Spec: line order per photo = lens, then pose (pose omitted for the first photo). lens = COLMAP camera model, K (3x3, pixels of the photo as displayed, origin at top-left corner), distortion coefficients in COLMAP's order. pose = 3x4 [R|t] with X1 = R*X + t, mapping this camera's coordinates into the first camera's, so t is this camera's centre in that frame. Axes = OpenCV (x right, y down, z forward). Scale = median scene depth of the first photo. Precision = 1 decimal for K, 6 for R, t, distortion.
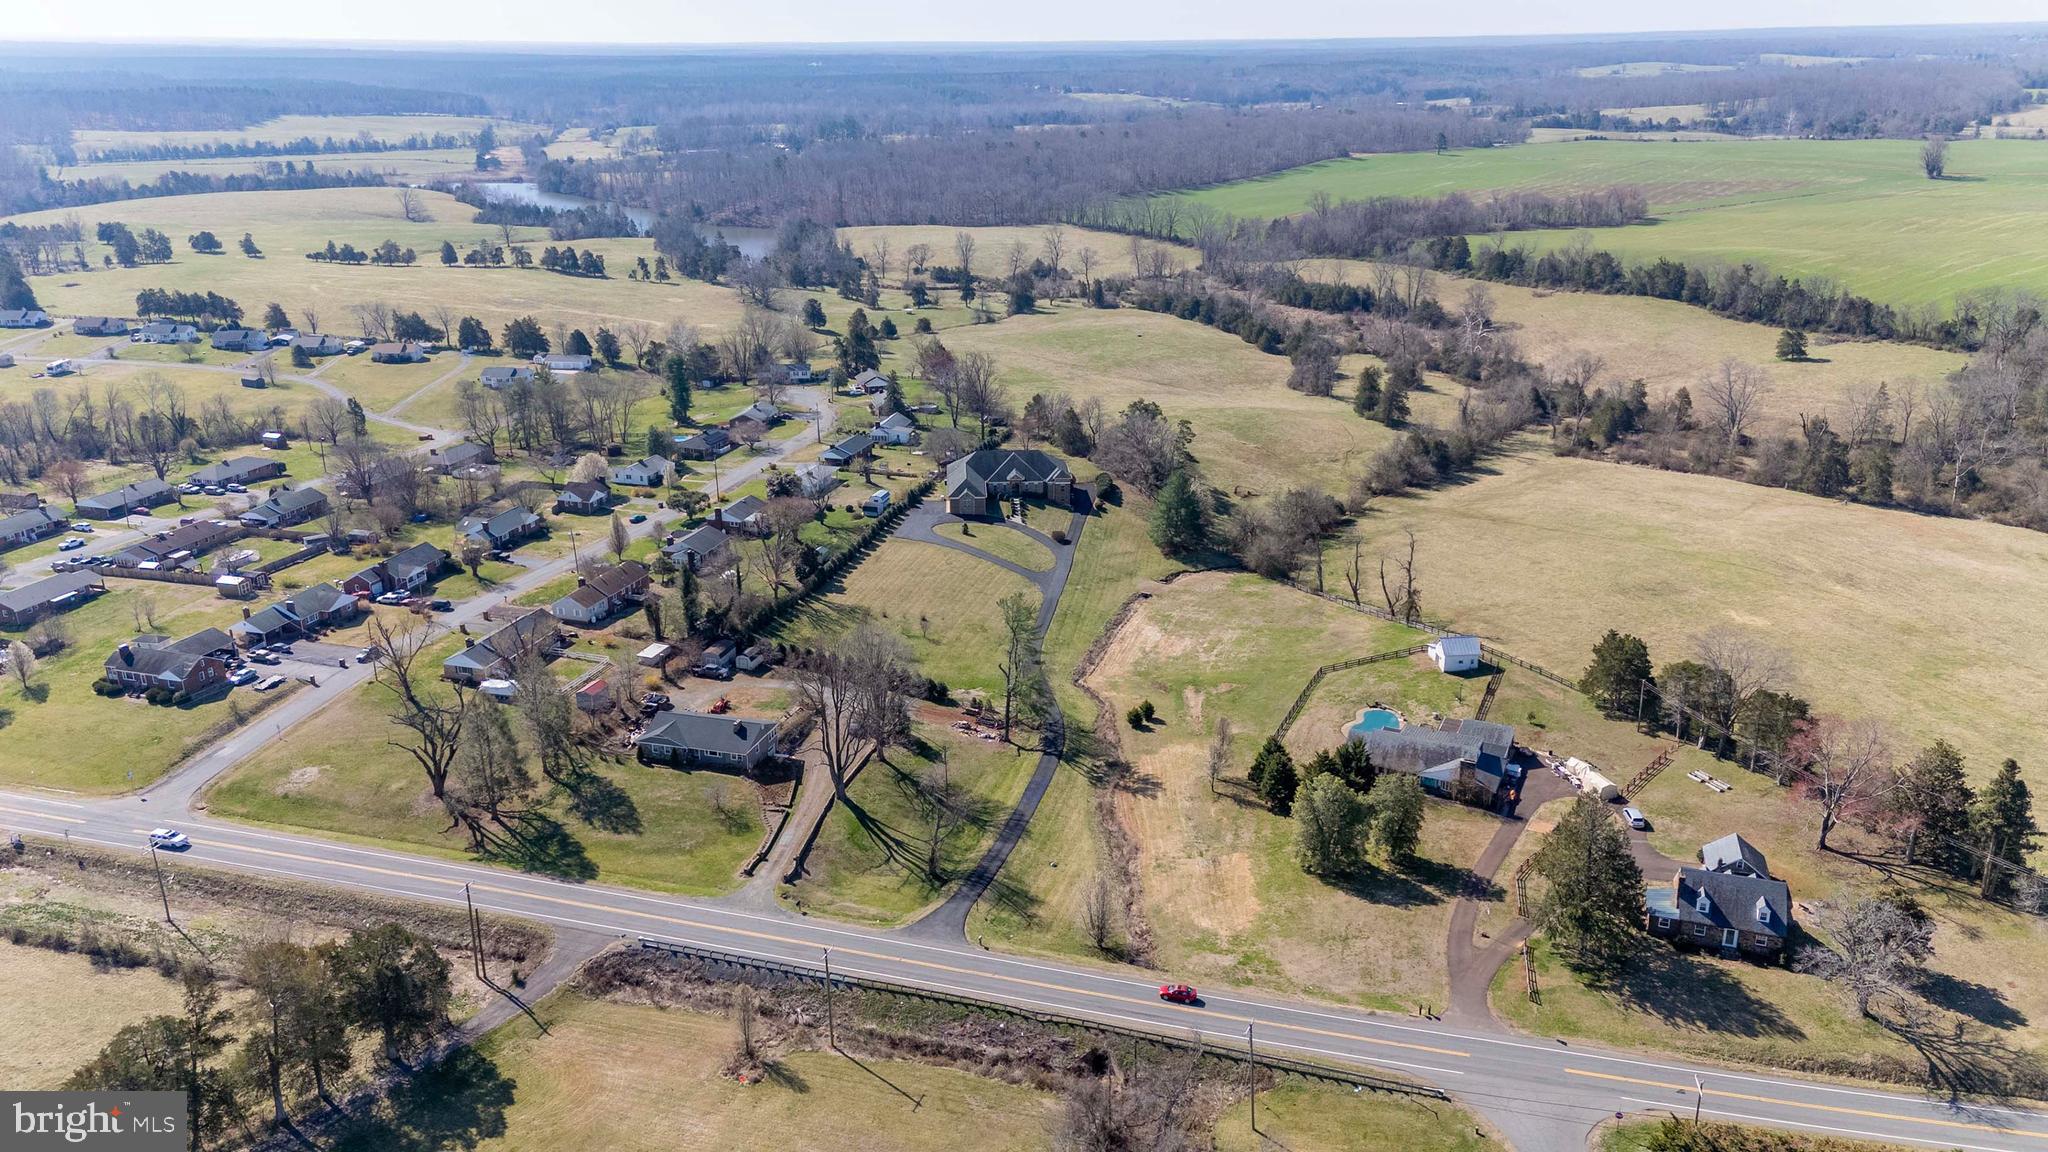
lens RADIAL K [[1501.0, 0, 1024.0], [0, 1501.0, 576.0], [0, 0, 1]] dist [0.126067, -0.085798]
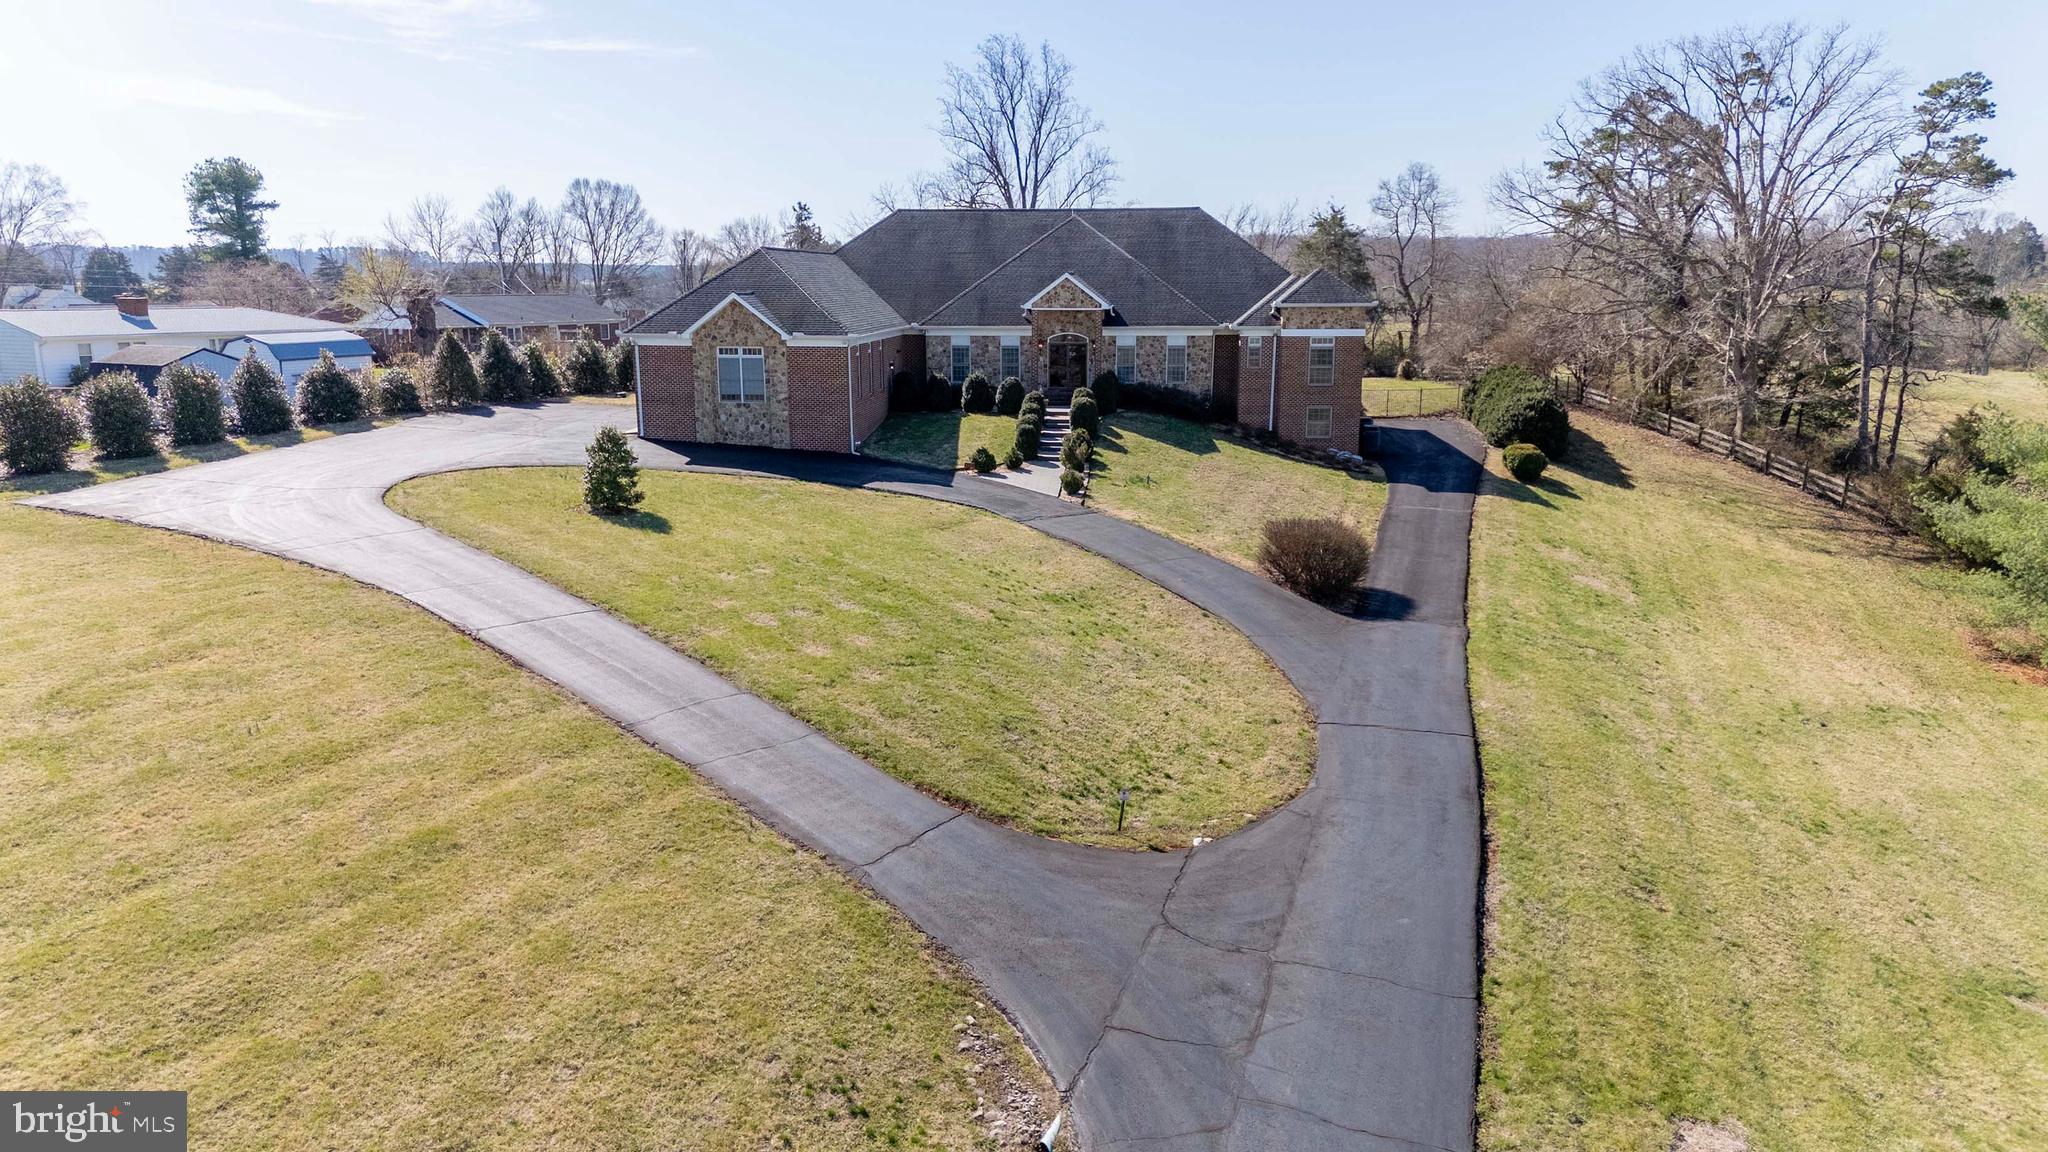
lens RADIAL K [[1501.0, 0, 1024.0], [0, 1501.0, 576.0], [0, 0, 1]] dist [0.126067, -0.085798]
pose [[0.991831, 0.034802, -0.122721, 0.013863], [-0.051969, 0.988845, -0.139585, -0.005300], [0.116494, 0.144822, 0.982576, 0.847575]]
